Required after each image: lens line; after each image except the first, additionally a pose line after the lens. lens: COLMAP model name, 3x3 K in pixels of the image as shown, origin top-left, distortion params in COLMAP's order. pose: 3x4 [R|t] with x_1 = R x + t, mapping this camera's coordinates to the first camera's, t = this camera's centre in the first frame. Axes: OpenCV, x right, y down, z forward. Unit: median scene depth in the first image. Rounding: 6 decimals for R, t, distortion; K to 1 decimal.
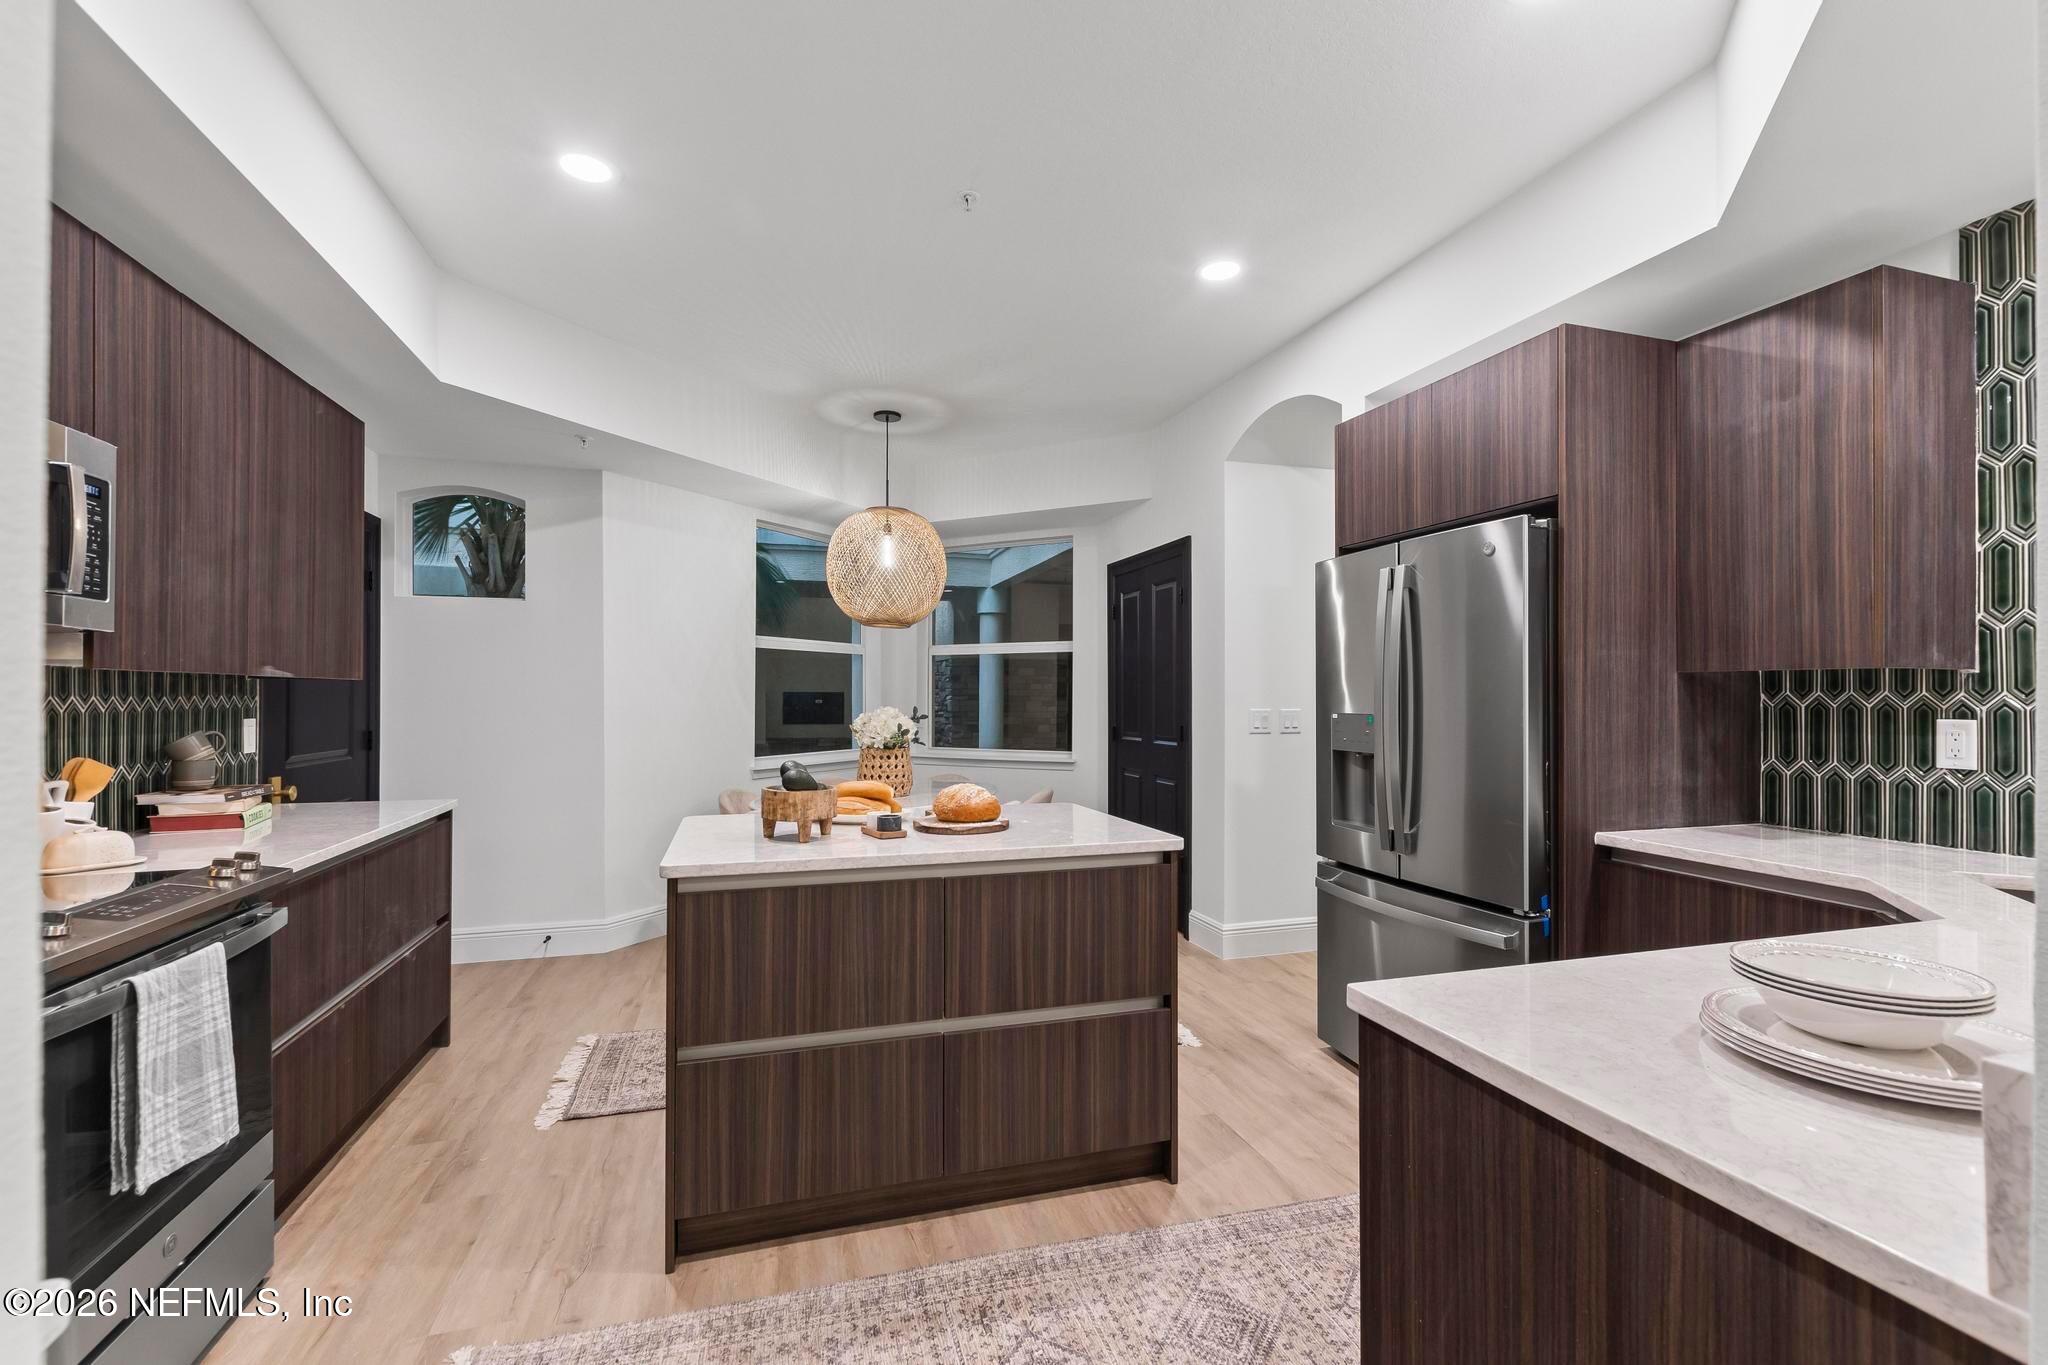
lens RADIAL K [[884.2, 0, 1019.6], [0, 884.2, 688.5], [0, 0, 1]] dist [0.000779, 0.000031]
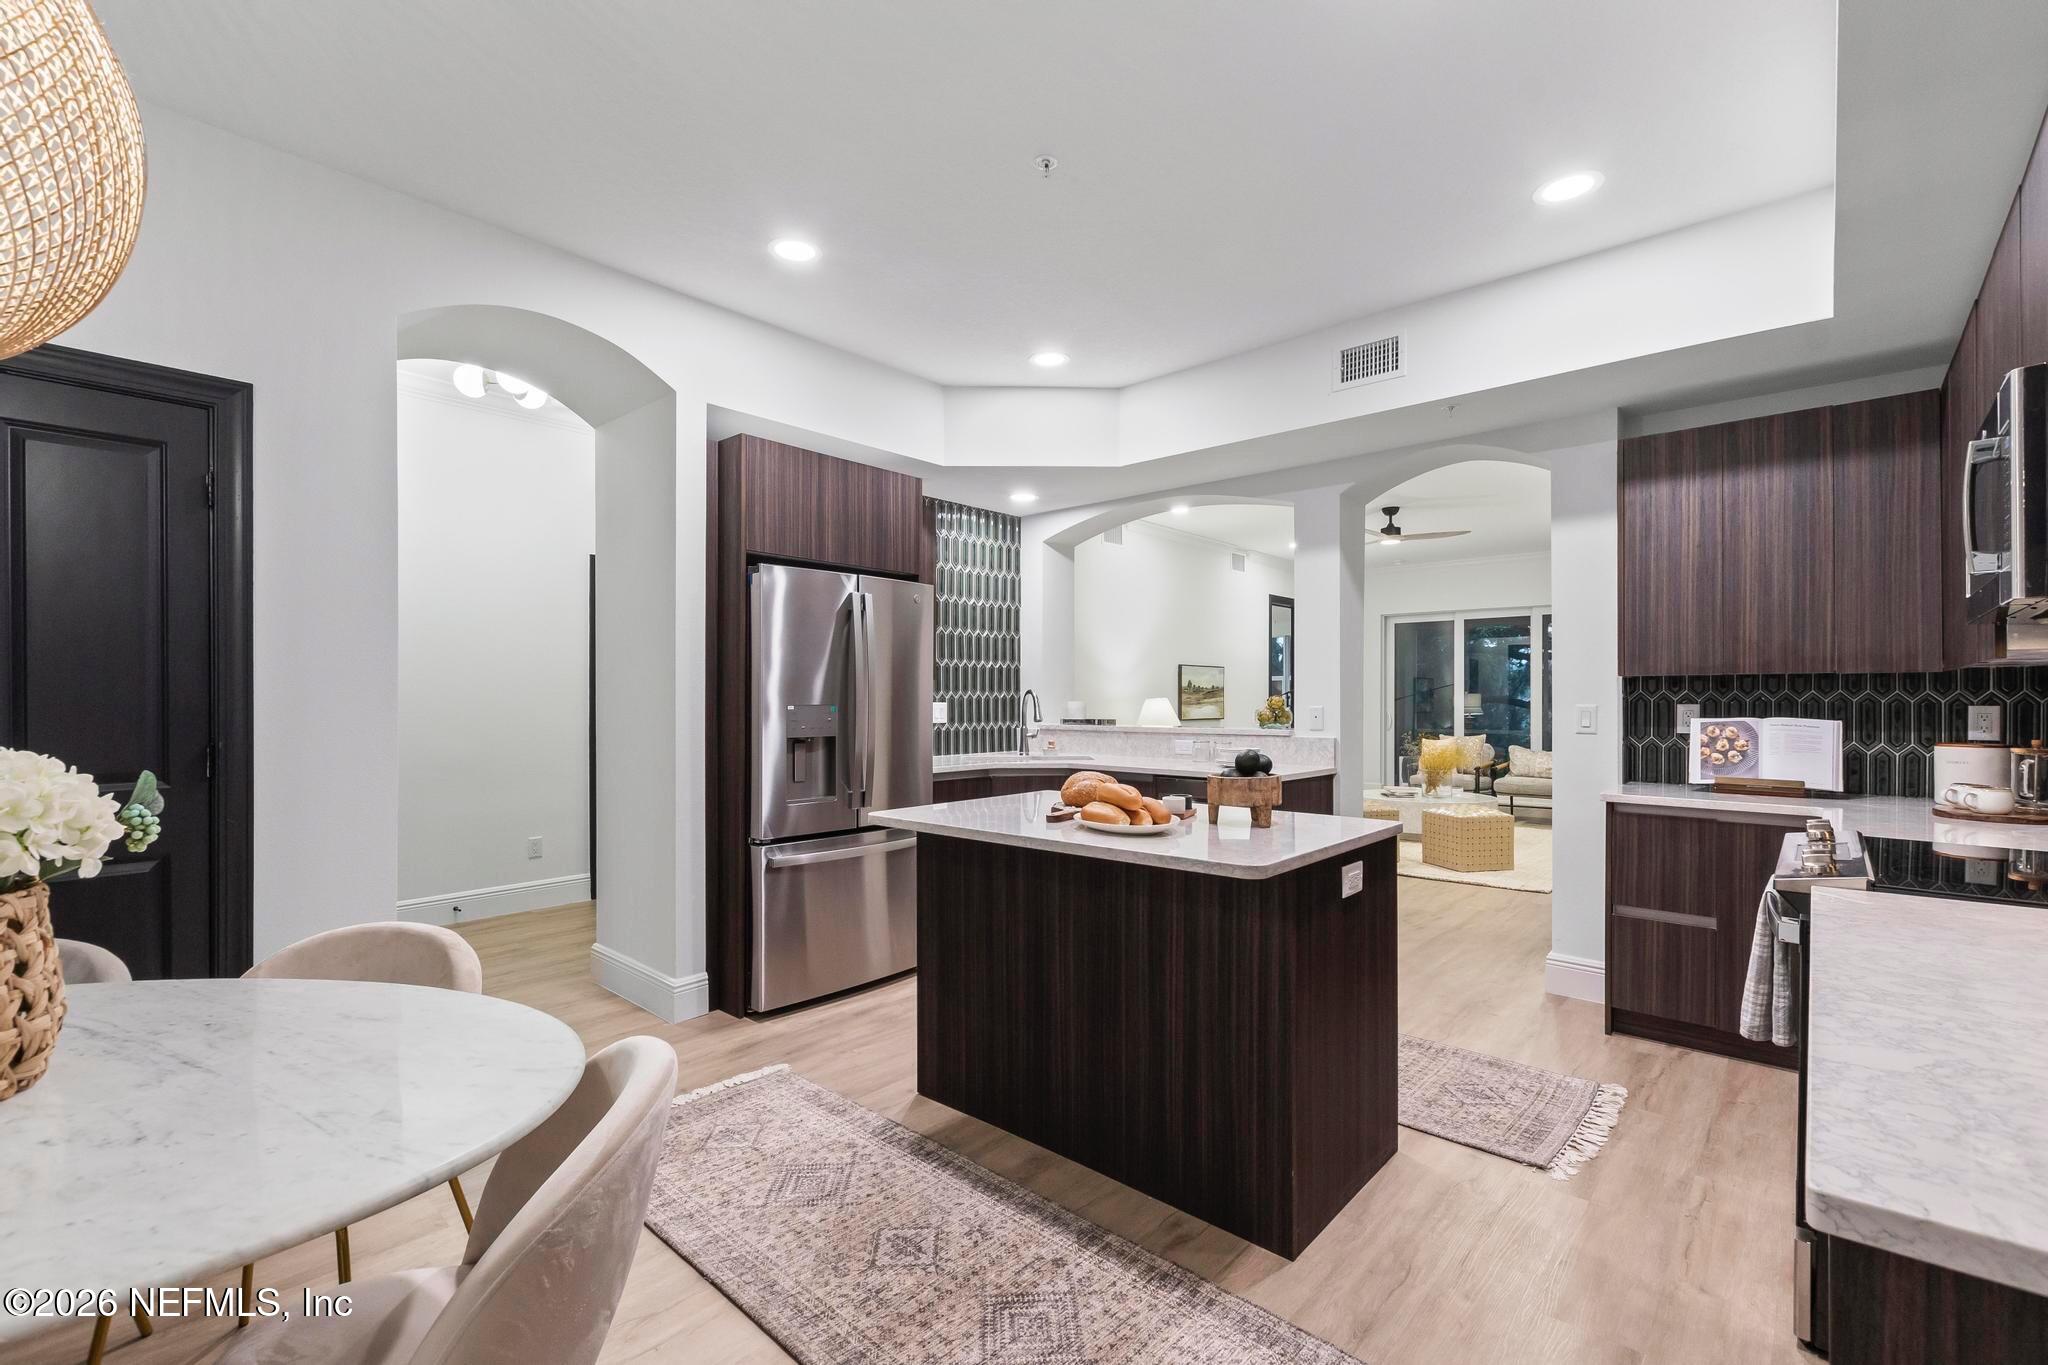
lens RADIAL K [[893.1, 0, 1013.4], [0, 893.1, 693.2], [0, 0, 1]] dist [0.008429, -0.000160]
pose [[-0.509446, 0.005720, 0.860483, -0.540601], [-0.007078, 0.999916, -0.010837, 0.015961], [-0.860473, -0.011611, -0.509363, 0.940960]]
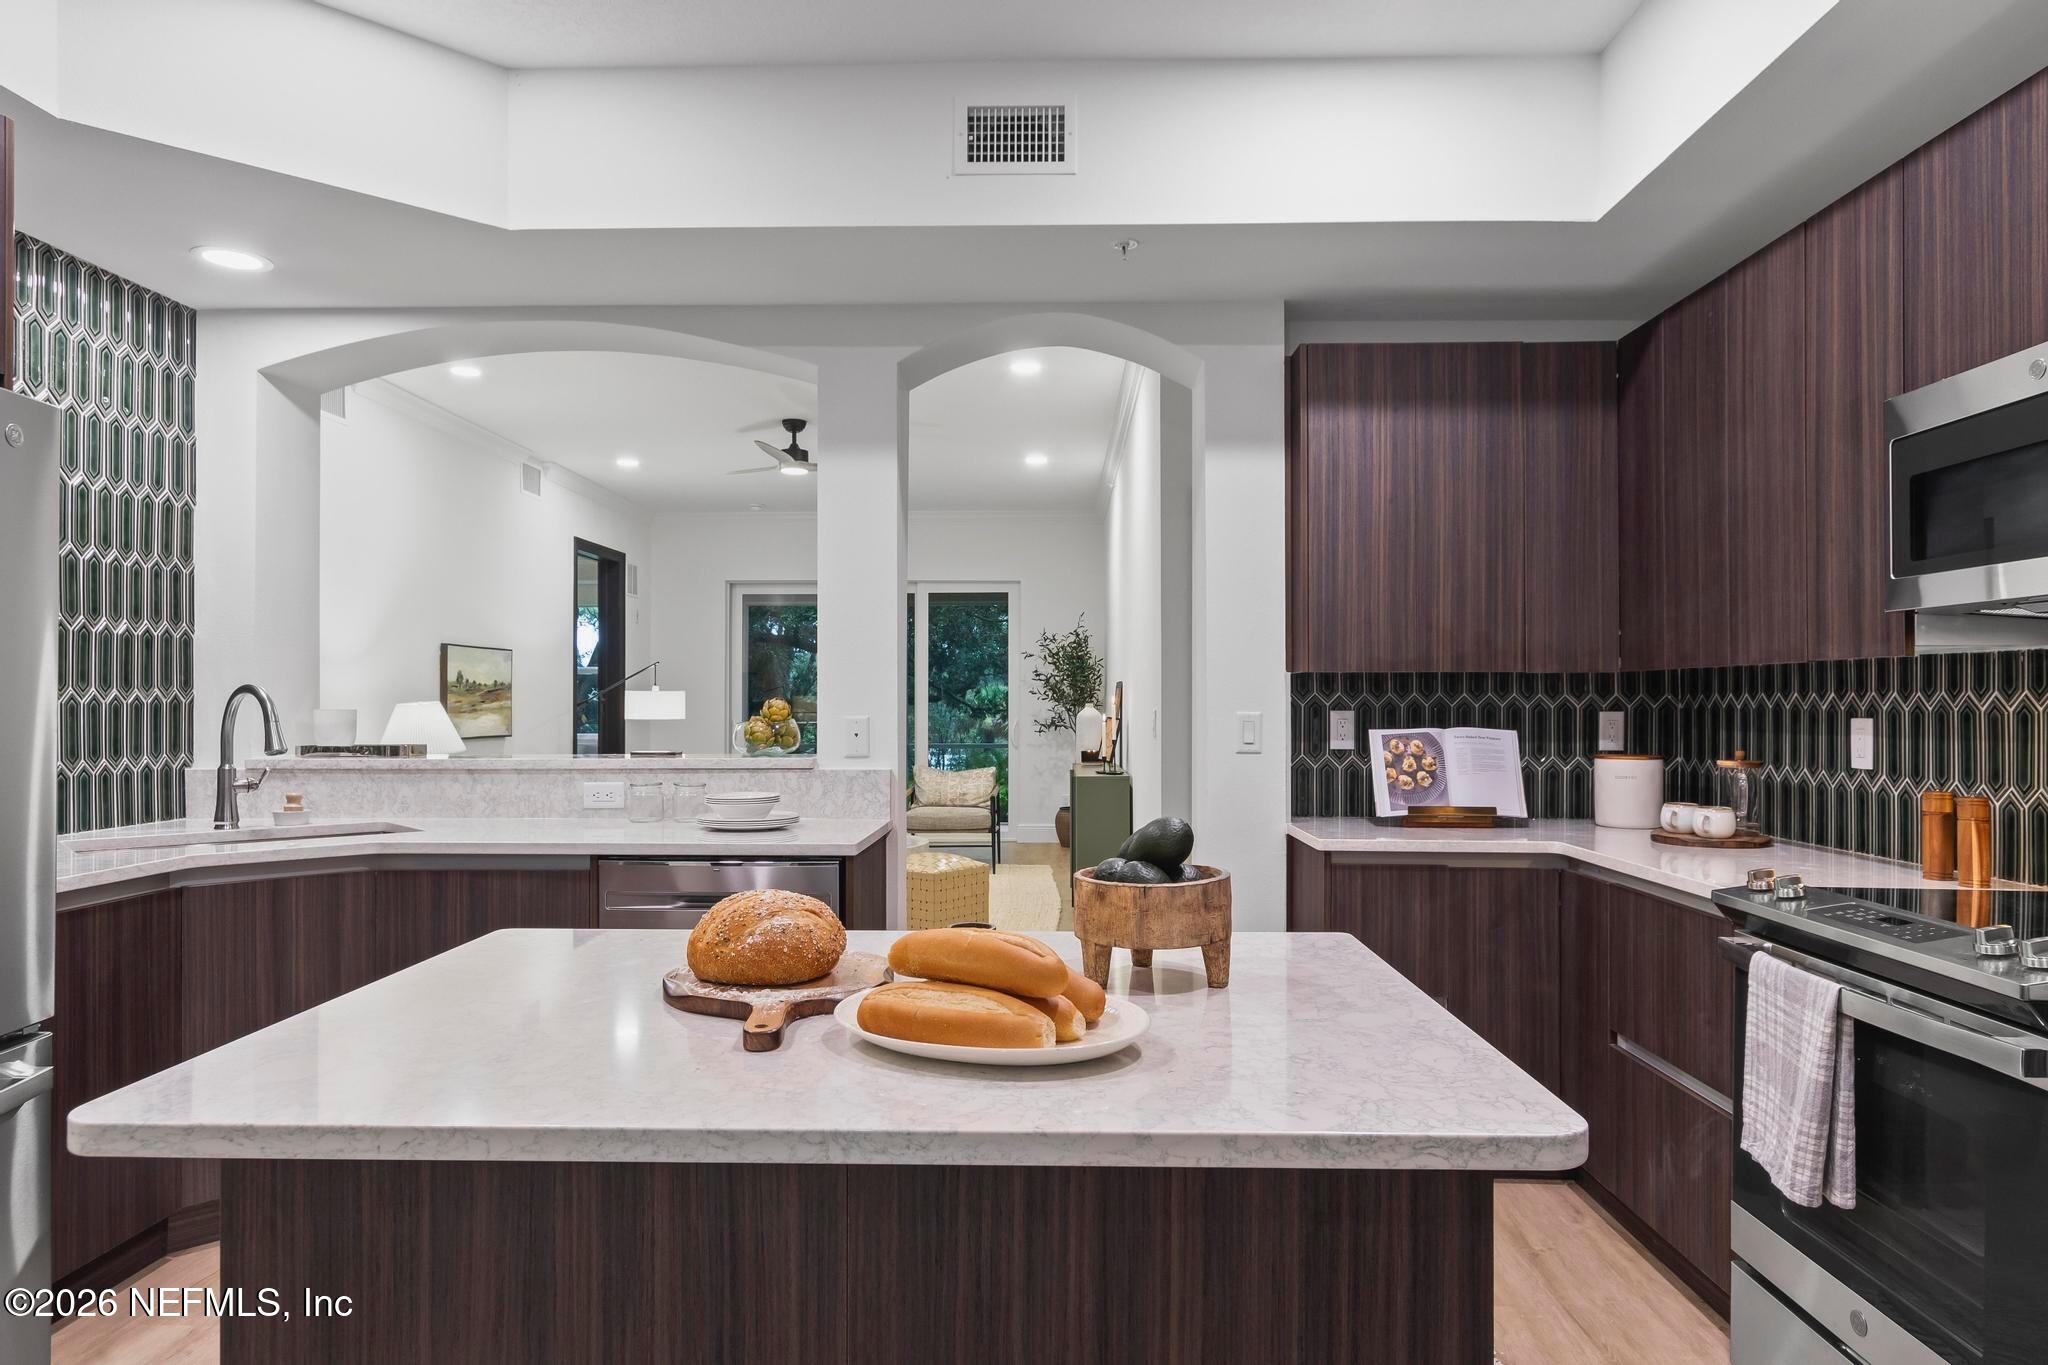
lens RADIAL K [[1250.0, 0, 1015.6], [0, 1250.0, 692.8], [0, 0, 1]] dist [0.006891, 0.000478]
pose [[-0.946306, 0.003055, 0.323258, -0.211385], [-0.001811, 0.999890, -0.014750, 0.013522], [-0.323268, -0.014543, -0.946196, 0.885207]]
